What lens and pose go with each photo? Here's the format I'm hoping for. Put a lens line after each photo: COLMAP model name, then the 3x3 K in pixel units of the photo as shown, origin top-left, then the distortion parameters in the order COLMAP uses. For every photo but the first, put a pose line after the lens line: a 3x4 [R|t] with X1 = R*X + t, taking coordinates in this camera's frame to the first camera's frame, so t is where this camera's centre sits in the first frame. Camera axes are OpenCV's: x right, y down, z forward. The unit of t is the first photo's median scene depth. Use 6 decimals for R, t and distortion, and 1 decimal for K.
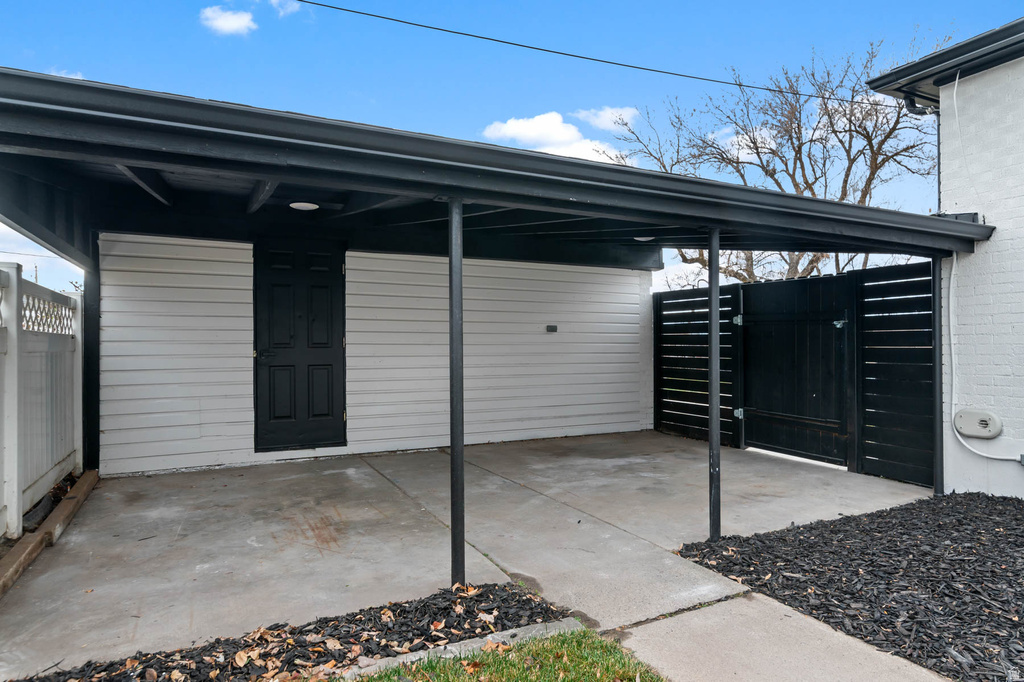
lens RADIAL K [[617.2, 0, 512.0], [0, 617.2, 343.2], [0, 0, 1]] dist [-0.005574, -0.001309]
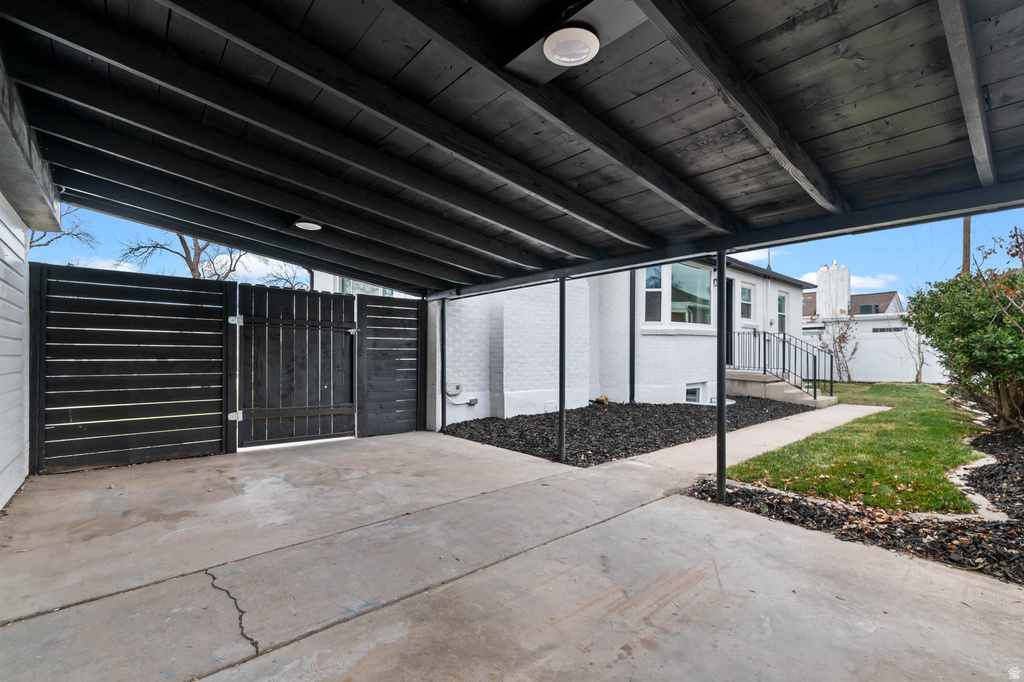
lens RADIAL K [[448.0, 0, 508.7], [0, 448.0, 347.2], [0, 0, 1]] dist [0.003865, 0.000793]
pose [[-0.244011, 0.012036, 0.969698, -0.975879], [-0.002754, 0.999910, -0.013104, 0.018347], [-0.969768, -0.005868, -0.243956, 1.621159]]
